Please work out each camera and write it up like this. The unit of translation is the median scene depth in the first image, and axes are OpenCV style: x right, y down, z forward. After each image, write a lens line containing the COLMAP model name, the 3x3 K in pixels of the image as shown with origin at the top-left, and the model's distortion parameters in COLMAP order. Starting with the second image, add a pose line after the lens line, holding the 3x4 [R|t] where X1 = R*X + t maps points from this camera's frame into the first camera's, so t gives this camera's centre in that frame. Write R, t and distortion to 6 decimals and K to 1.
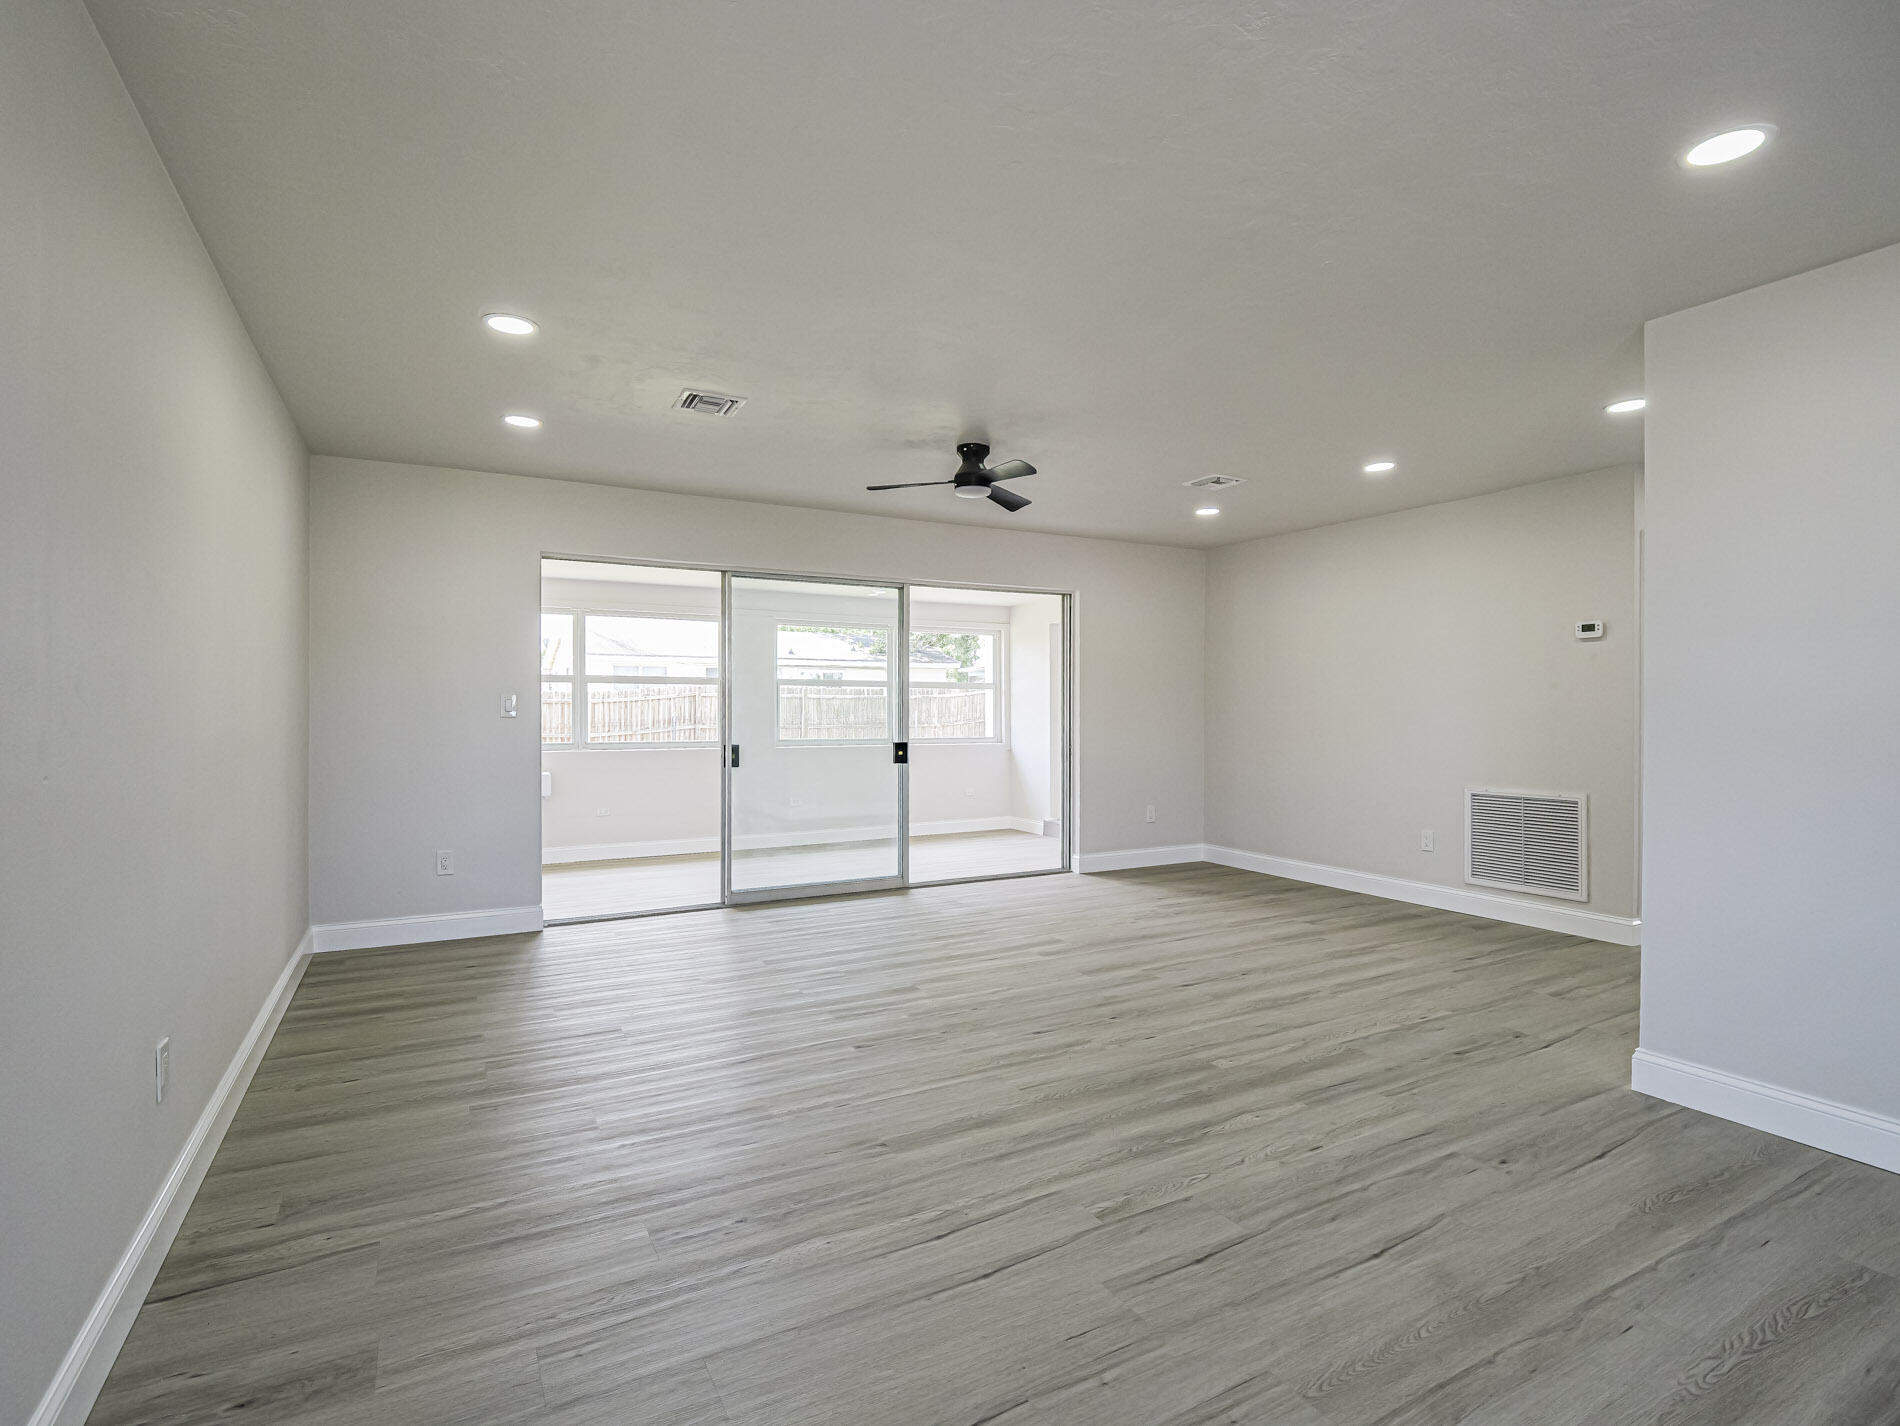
lens RADIAL K [[938.3, 0, 943.1], [0, 938.3, 706.4], [0, 0, 1]] dist [-0.013844, -0.001028]
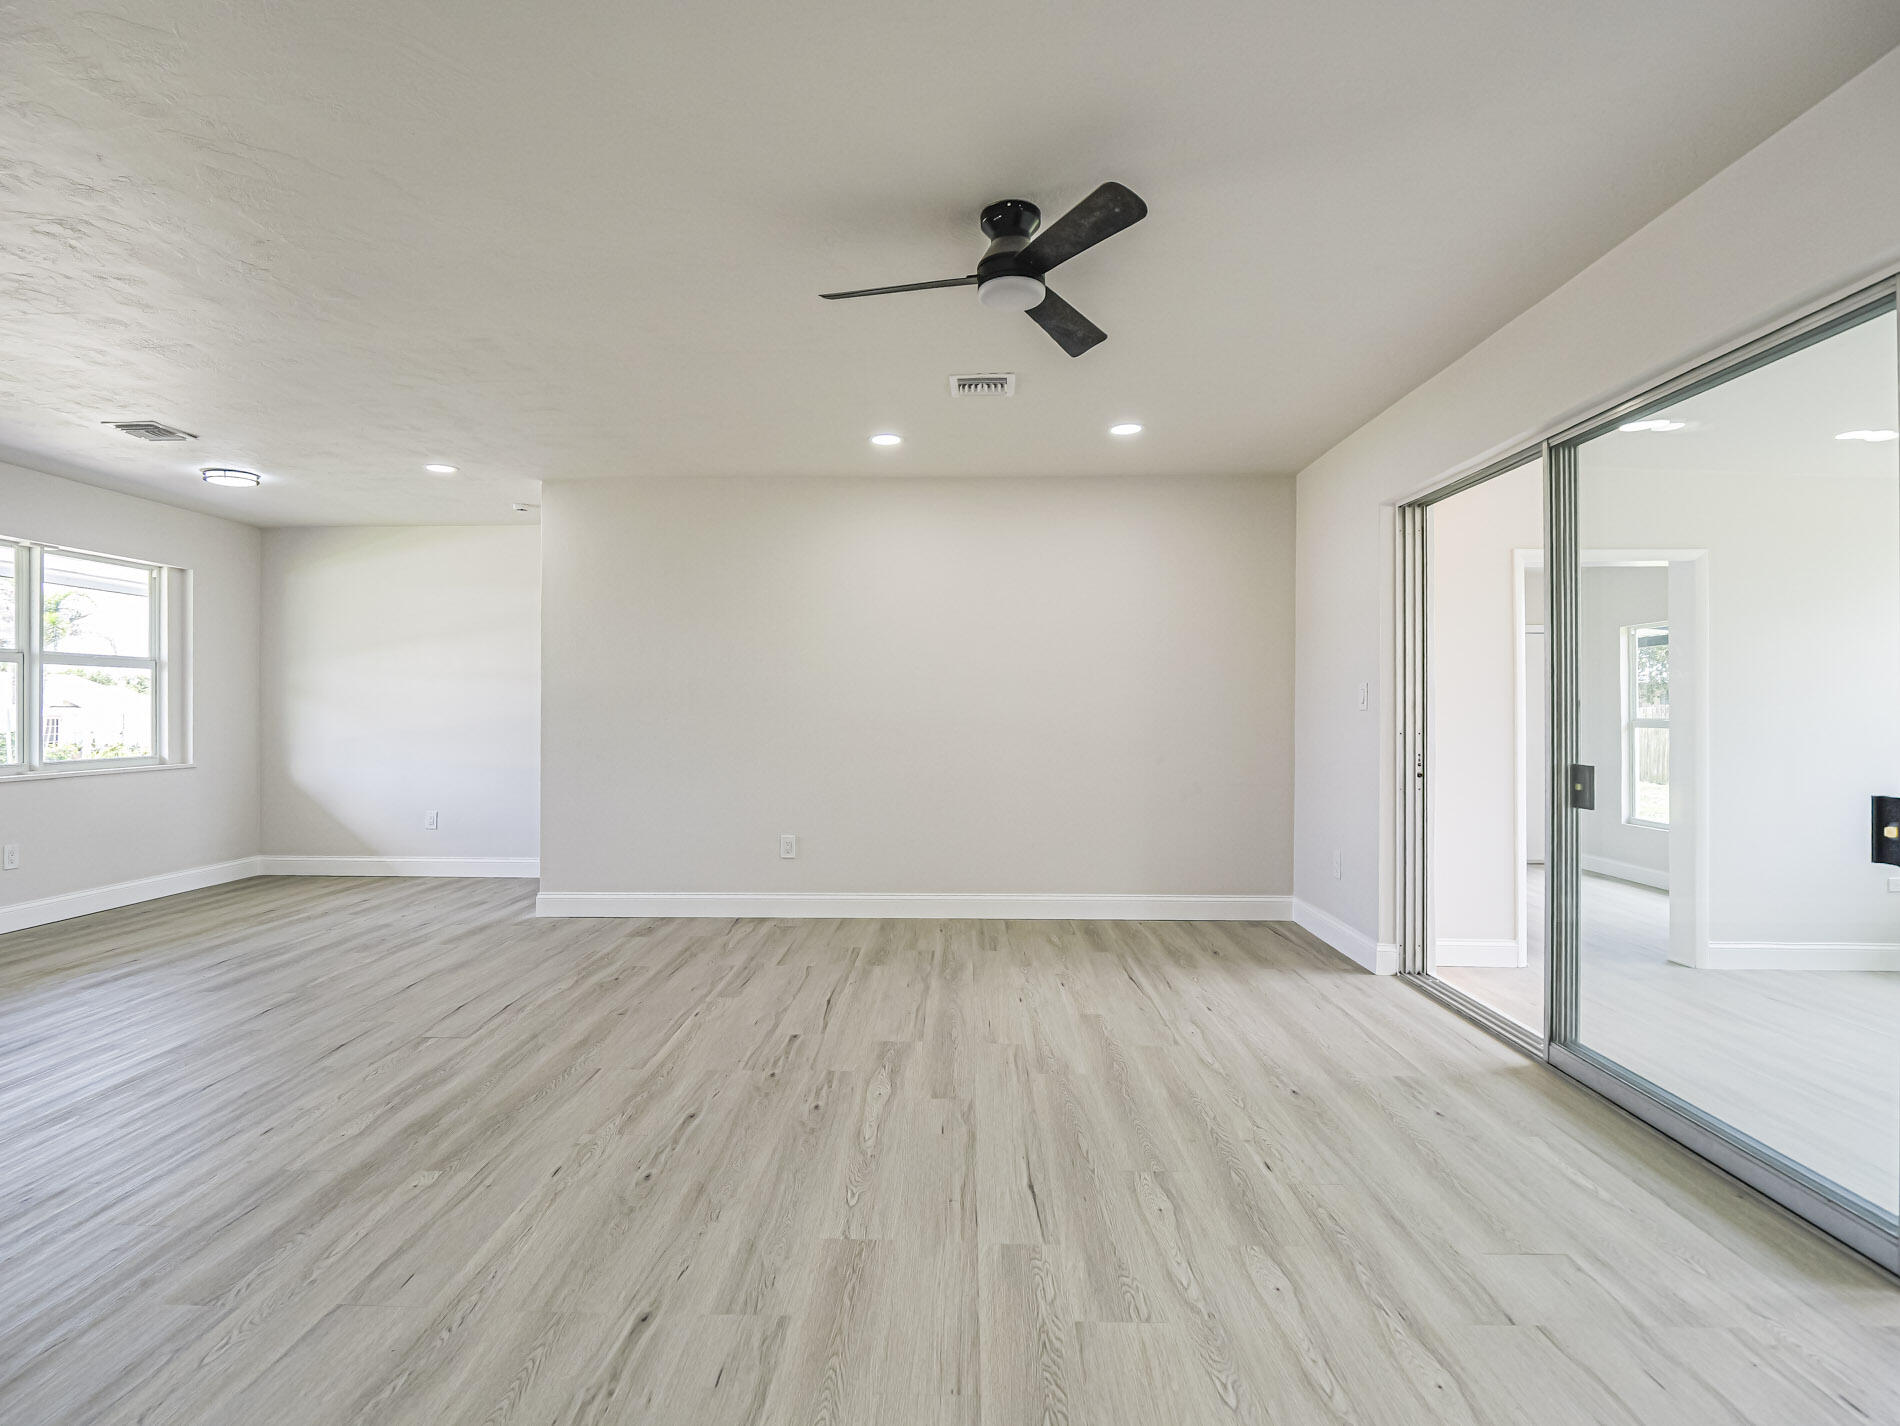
lens RADIAL K [[938.3, 0, 943.1], [0, 938.3, 706.4], [0, 0, 1]] dist [-0.013844, -0.001028]
pose [[-0.504017, -0.005174, -0.863678, 0.563493], [-0.001588, 0.999986, -0.005064, 0.015726], [0.863692, -0.001181, -0.504018, 1.337853]]
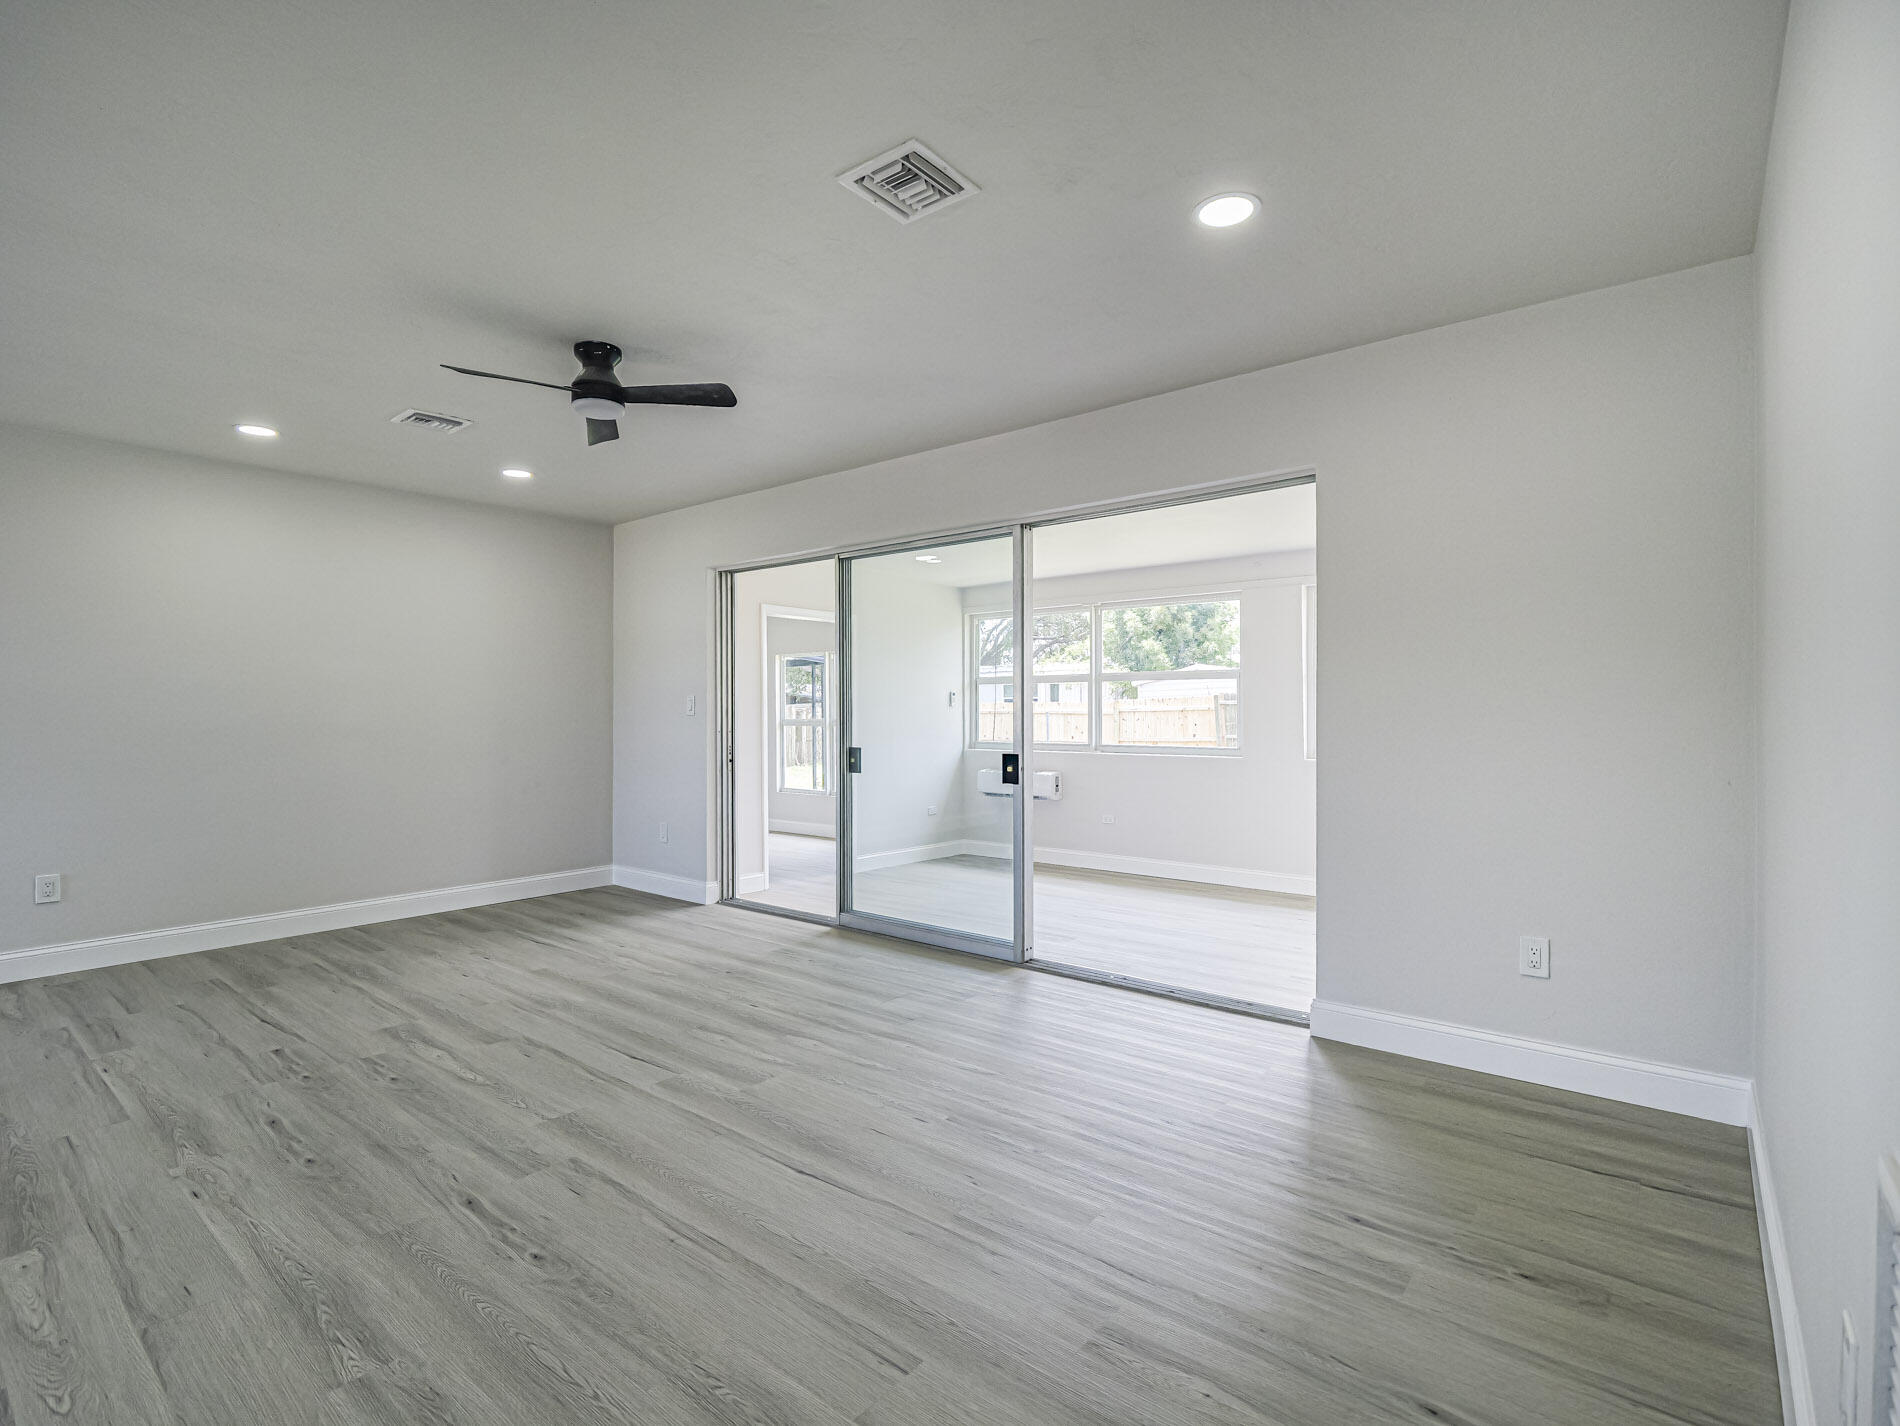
lens RADIAL K [[911.9, 0, 948.4], [0, 911.9, 712.9], [0, 0, 1]] dist [-0.015131, 0.000726]
pose [[0.374832, 0.000054, -0.927093, 0.860182], [0.005298, 0.999984, 0.002200, 0.009192], [0.927078, -0.005737, 0.374825, 1.063566]]
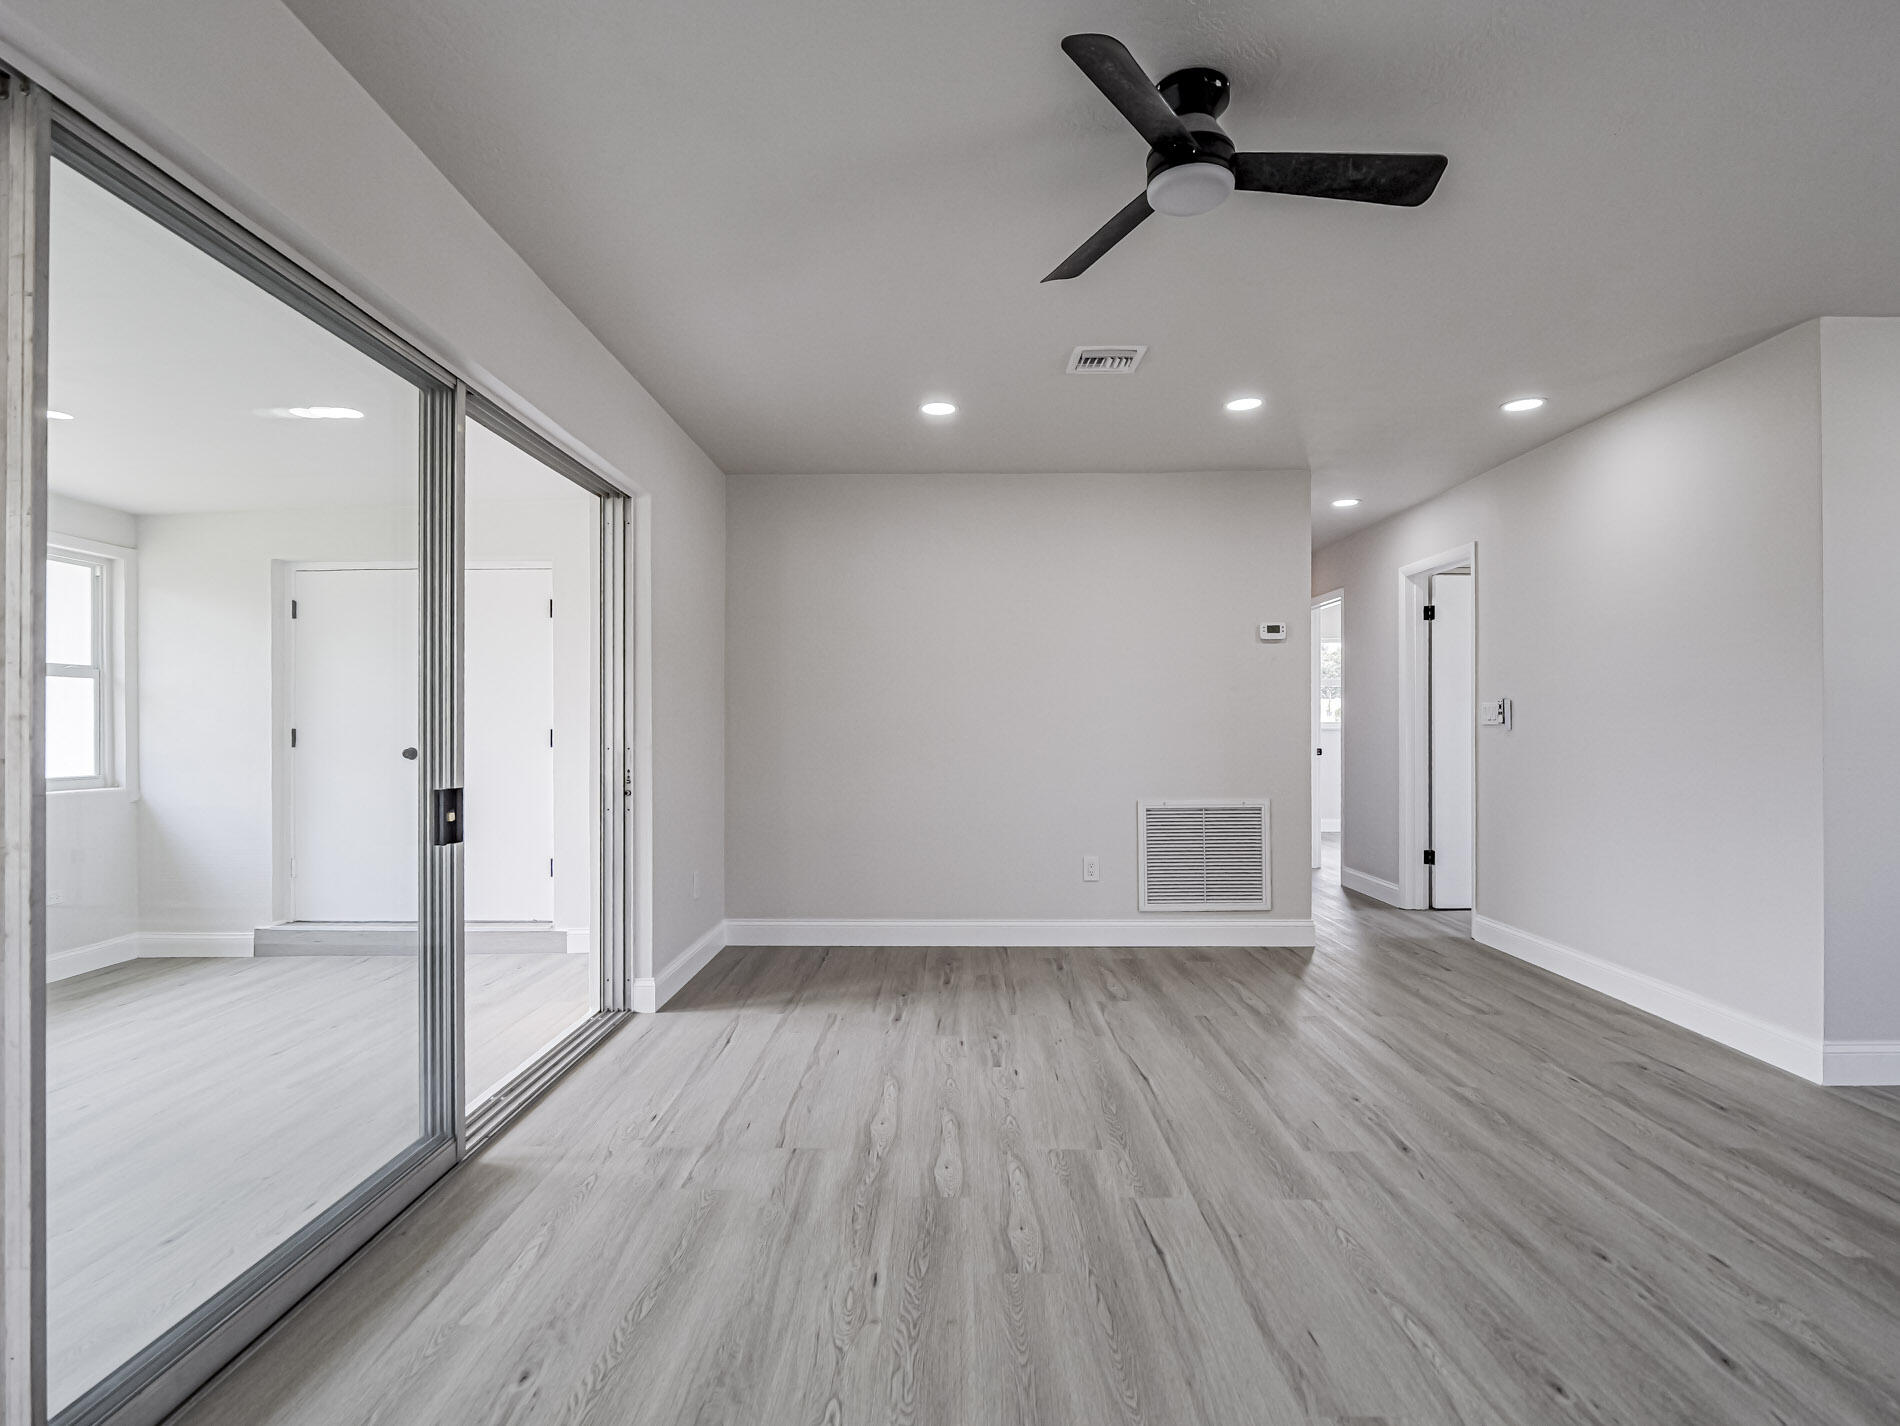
lens RADIAL K [[990.8, 0, 944.1], [0, 990.8, 718.1], [0, 0, 1]] dist [-0.014243, -0.001903]
pose [[0.490308, 0.005066, 0.871534, -0.455346], [0.002067, 0.999974, -0.006976, 0.018752], [-0.871547, 0.005221, 0.490285, 0.945202]]
